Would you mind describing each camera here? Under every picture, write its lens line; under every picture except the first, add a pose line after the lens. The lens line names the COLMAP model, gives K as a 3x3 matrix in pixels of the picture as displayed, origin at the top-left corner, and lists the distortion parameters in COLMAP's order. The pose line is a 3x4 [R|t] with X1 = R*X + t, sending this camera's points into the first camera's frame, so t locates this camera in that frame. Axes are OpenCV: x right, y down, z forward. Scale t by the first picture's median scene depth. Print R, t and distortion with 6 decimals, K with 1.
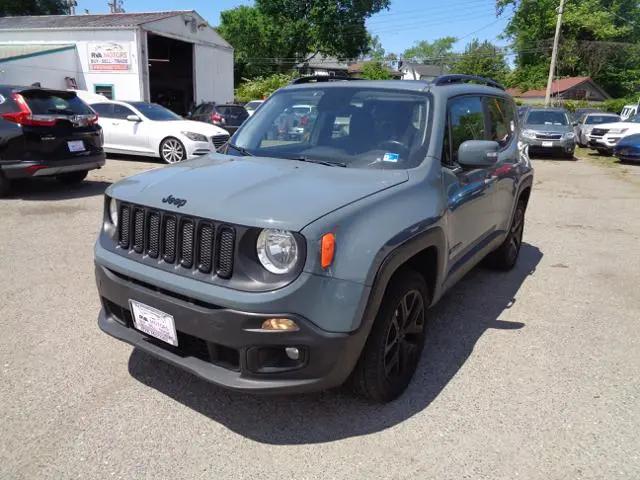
lens RADIAL K [[475.1, 0, 320.0], [0, 475.1, 240.0], [0, 0, 1]] dist [0.006363, 0.003343]
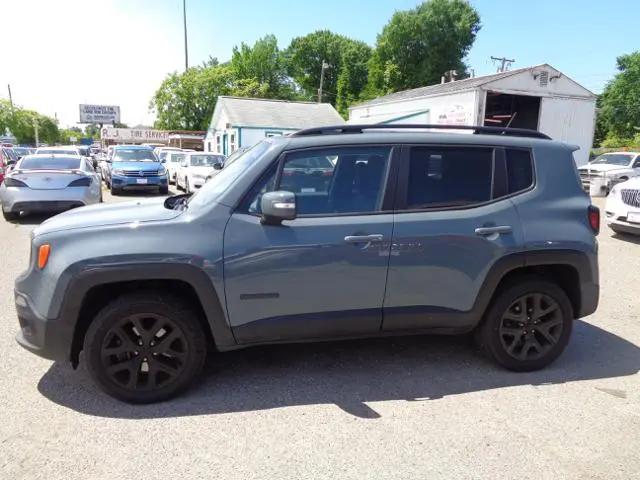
lens RADIAL K [[477.9, 0, 320.0], [0, 477.9, 240.0], [0, 0, 1]] dist [0.006754, 0.001207]
pose [[0.699989, 0.108342, -0.705887, 0.386206], [-0.185675, 0.982043, -0.033396, -0.032148], [0.689594, 0.154443, 0.707536, 0.130295]]
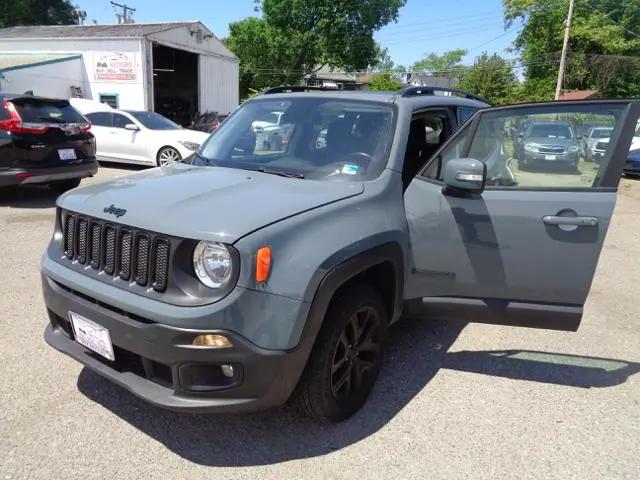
lens RADIAL K [[477.9, 0, 320.0], [0, 477.9, 240.0], [0, 0, 1]] dist [0.006754, 0.001207]
pose [[0.999758, 0.014227, -0.016799, 0.035281], [-0.014613, 0.999628, -0.023048, -0.001727], [0.016465, 0.023288, 0.999593, 0.007188]]
